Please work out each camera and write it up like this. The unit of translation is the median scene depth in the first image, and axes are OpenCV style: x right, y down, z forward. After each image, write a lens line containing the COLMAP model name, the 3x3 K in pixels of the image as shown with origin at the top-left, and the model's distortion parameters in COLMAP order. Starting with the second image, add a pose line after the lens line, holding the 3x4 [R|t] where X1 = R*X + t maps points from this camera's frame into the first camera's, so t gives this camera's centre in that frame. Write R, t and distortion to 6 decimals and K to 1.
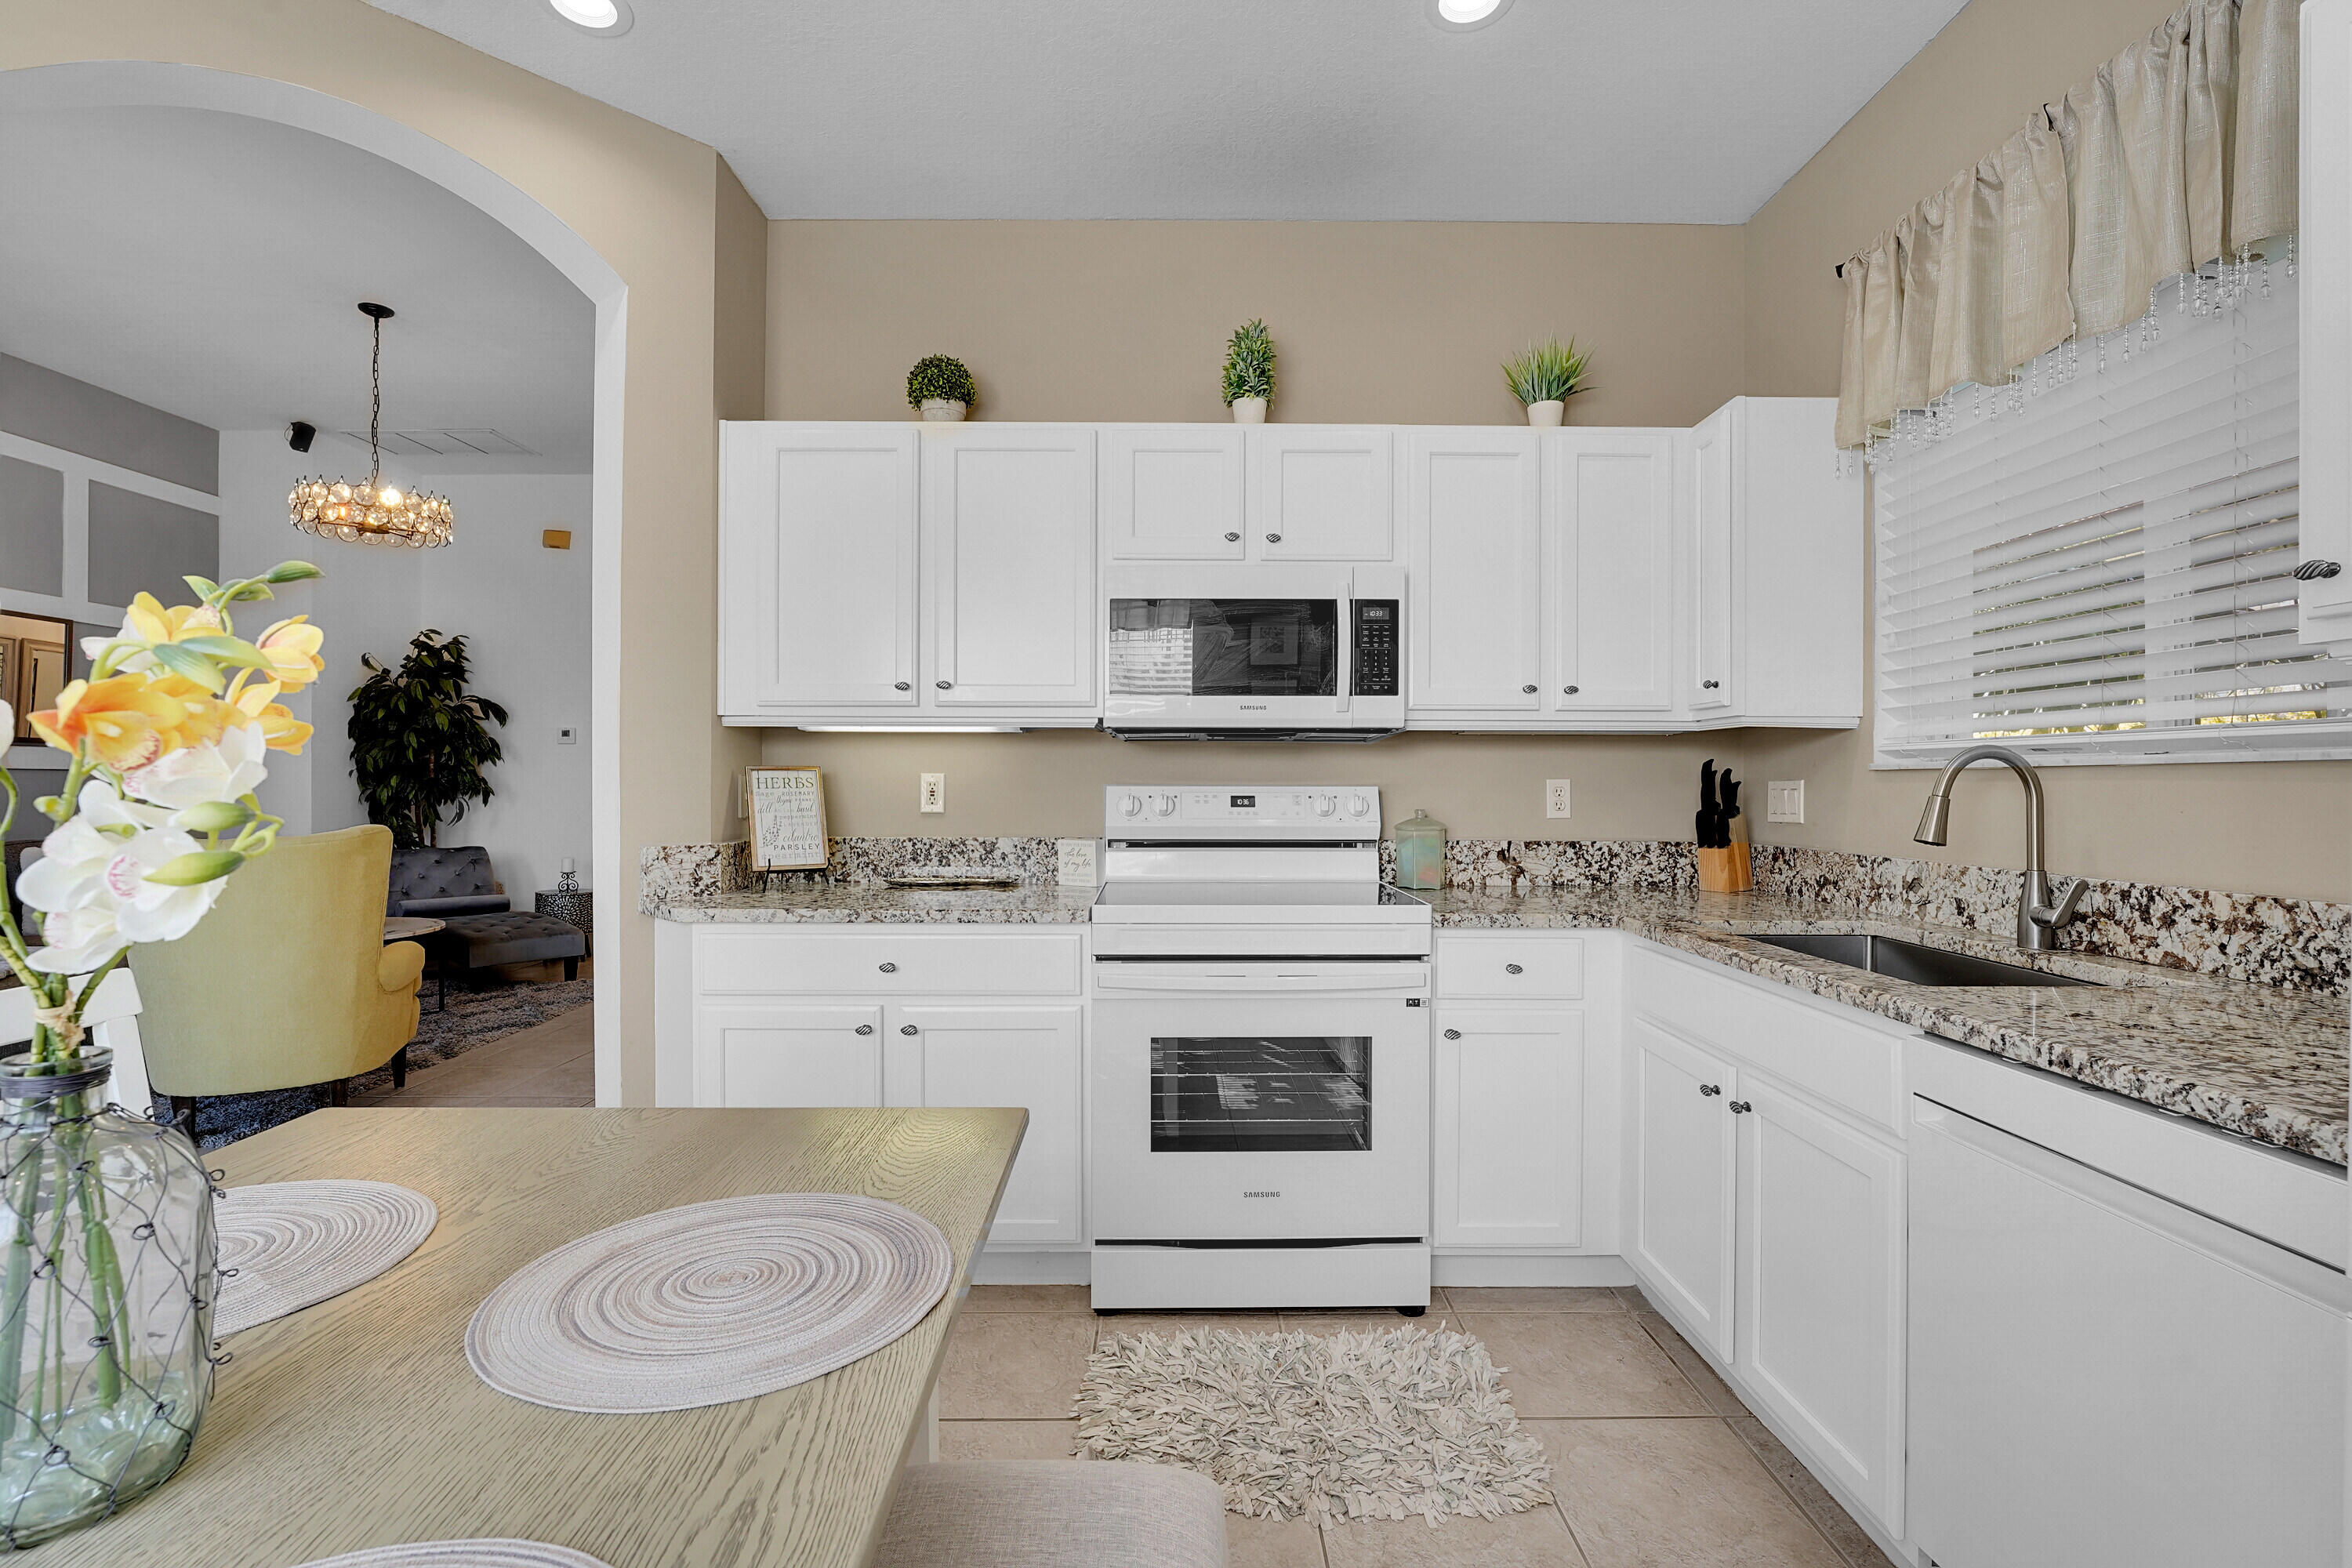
lens RADIAL K [[974.4, 0, 1171.0], [0, 974.4, 787.0], [0, 0, 1]] dist [-0.000092, -0.000066]
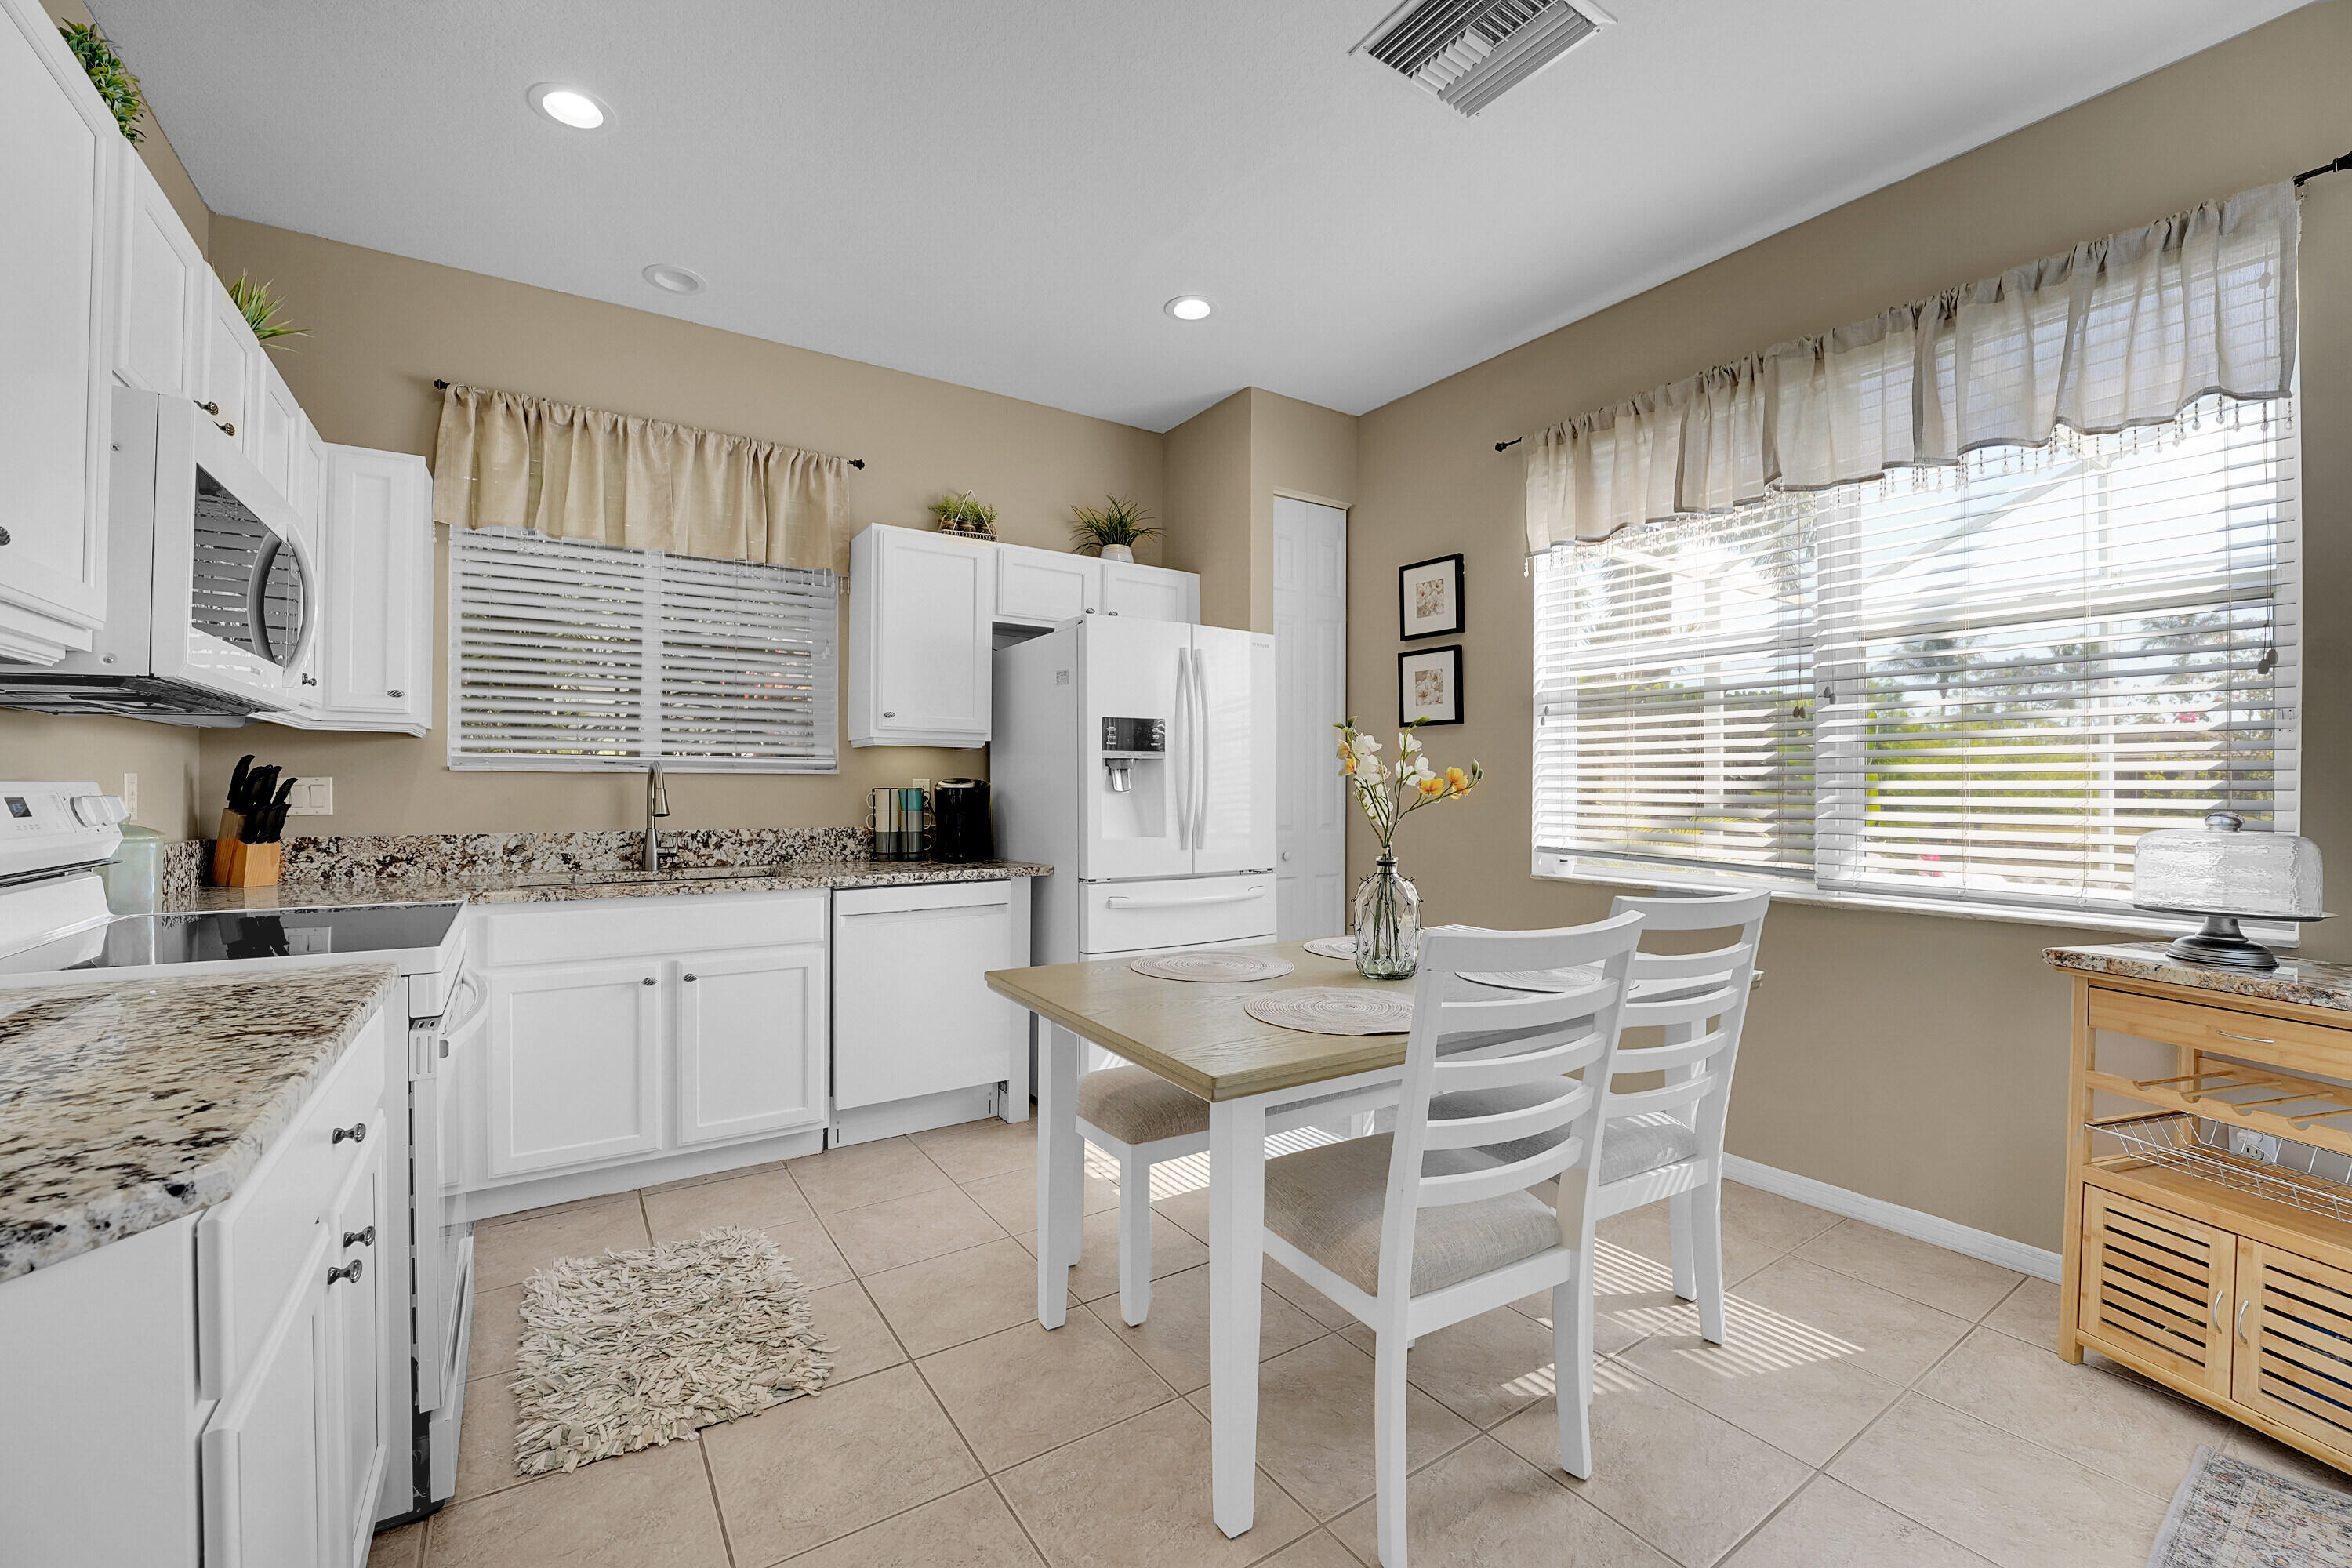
lens RADIAL K [[974.4, 0, 1170.1], [0, 974.4, 785.3], [0, 0, 1]] dist [-0.000092, -0.000066]
pose [[-0.540148, -0.004417, 0.841558, -0.991011], [-0.007506, 0.999972, 0.000431, -0.004595], [-0.841536, -0.006084, -0.540166, 0.958687]]
